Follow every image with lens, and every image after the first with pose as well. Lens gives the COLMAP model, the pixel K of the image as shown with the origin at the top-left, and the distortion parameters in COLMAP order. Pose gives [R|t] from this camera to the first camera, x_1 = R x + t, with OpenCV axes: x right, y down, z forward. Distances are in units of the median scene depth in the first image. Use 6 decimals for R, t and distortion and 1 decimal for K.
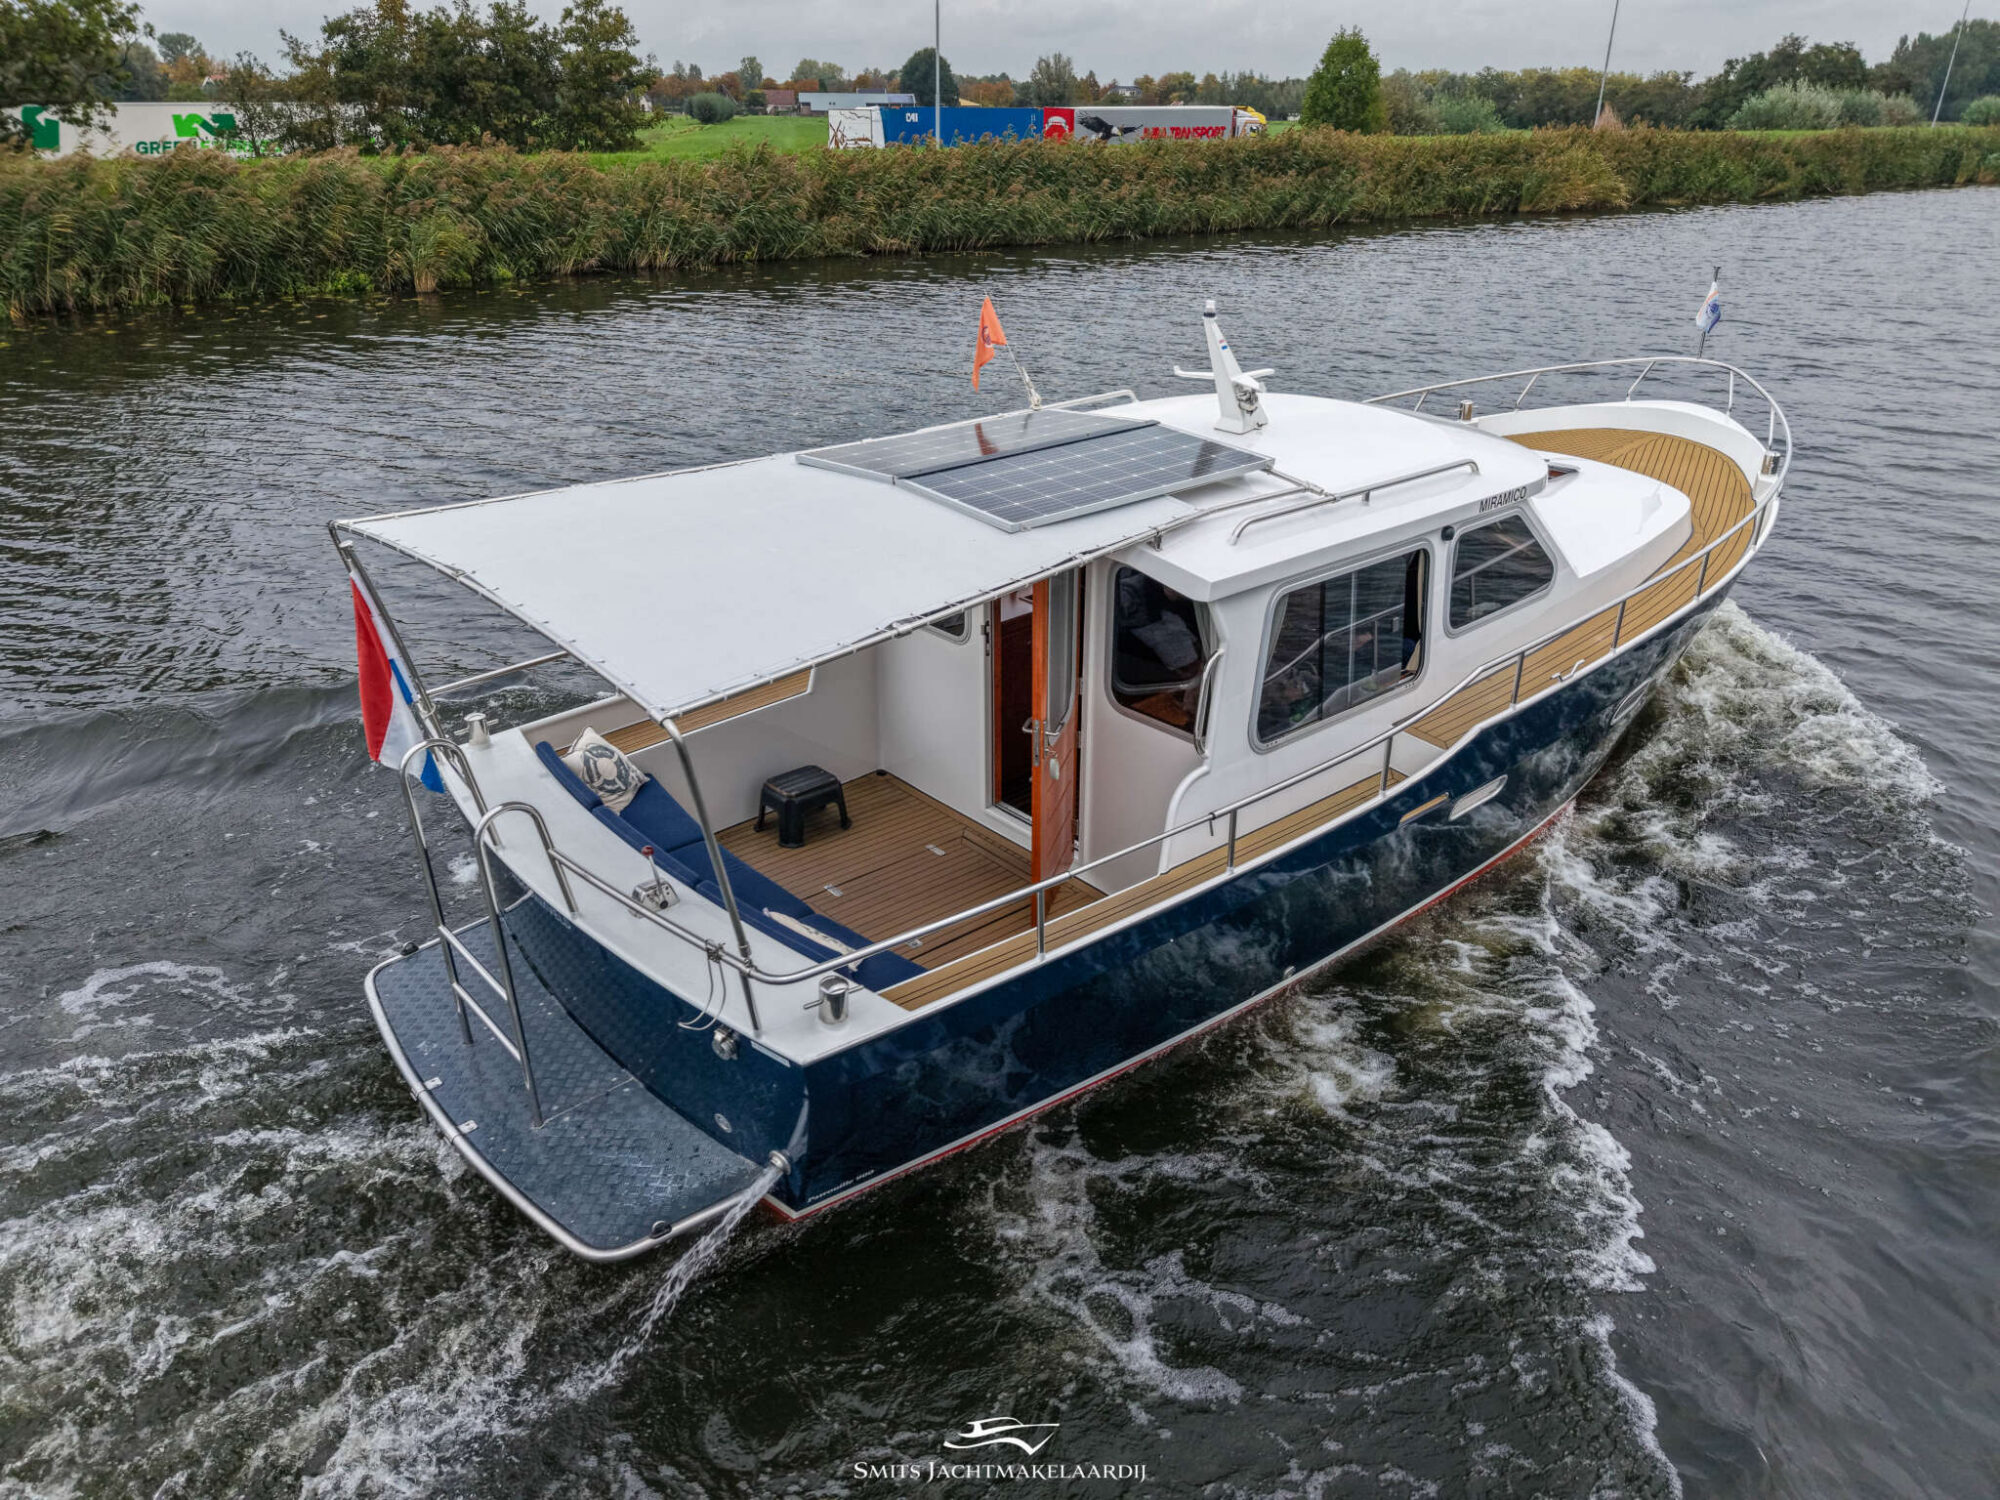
lens RADIAL K [[1617.5, 0, 1005.5], [0, 1617.5, 792.1], [0, 0, 1]] dist [0.004155, -0.000209]
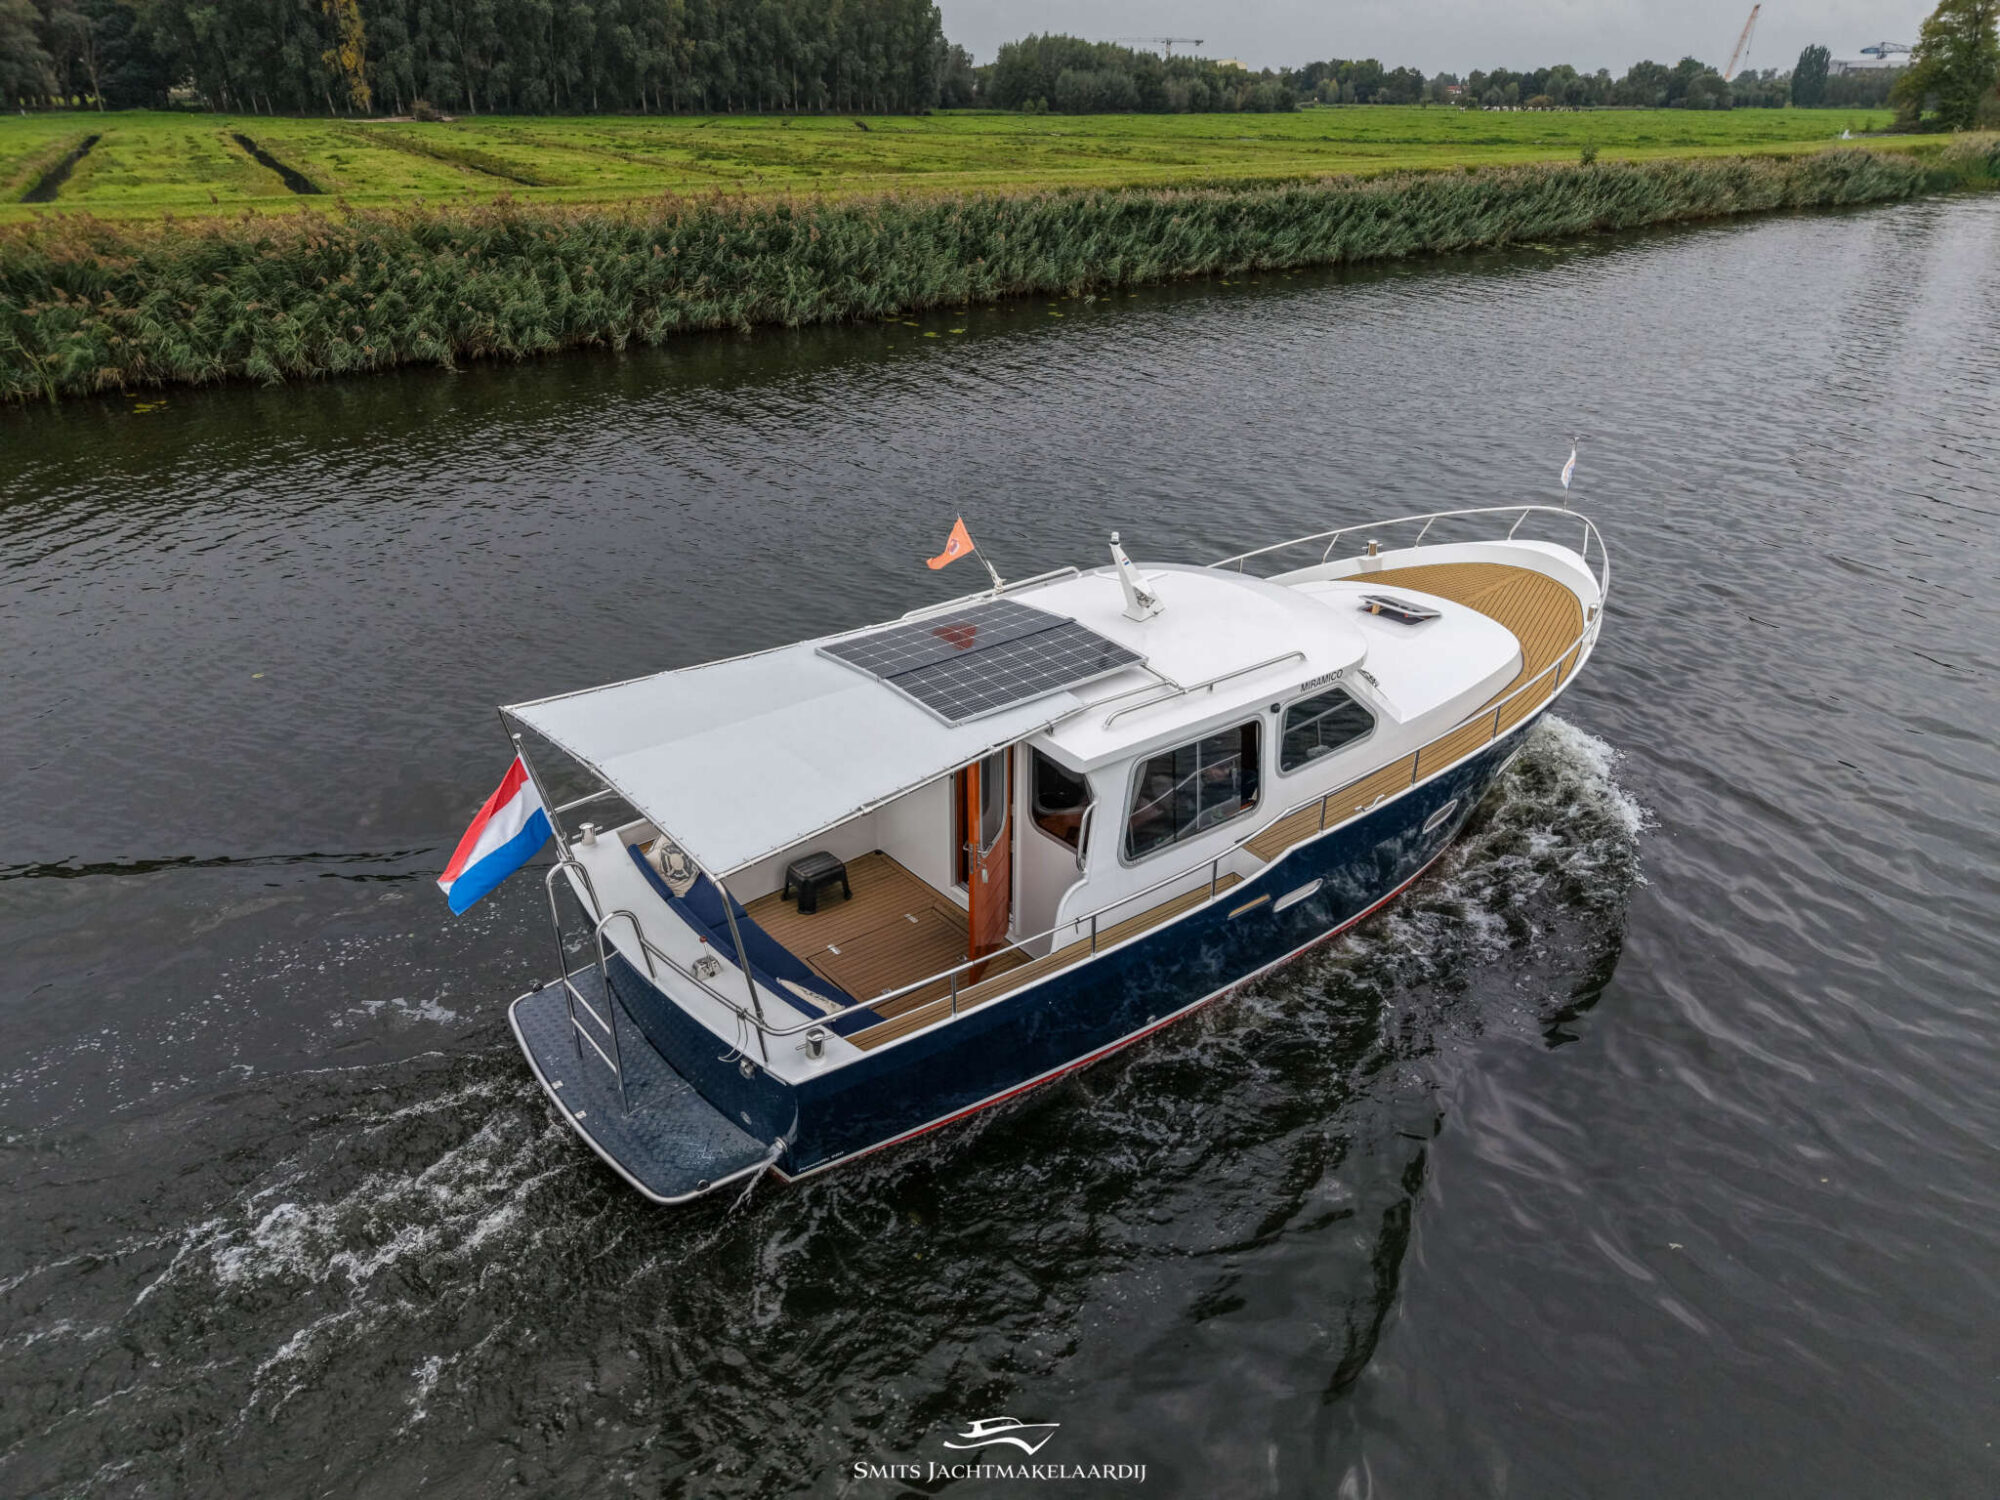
lens RADIAL K [[1531.9, 0, 1000.0], [0, 1531.9, 750.0], [0, 0, 1]] dist [0.041439, -0.000173]
pose [[0.999287, 0.025442, -0.027895, 0.082122], [-0.026217, 0.999270, -0.027801, -0.091772], [0.027167, 0.028512, 0.999224, -0.386600]]
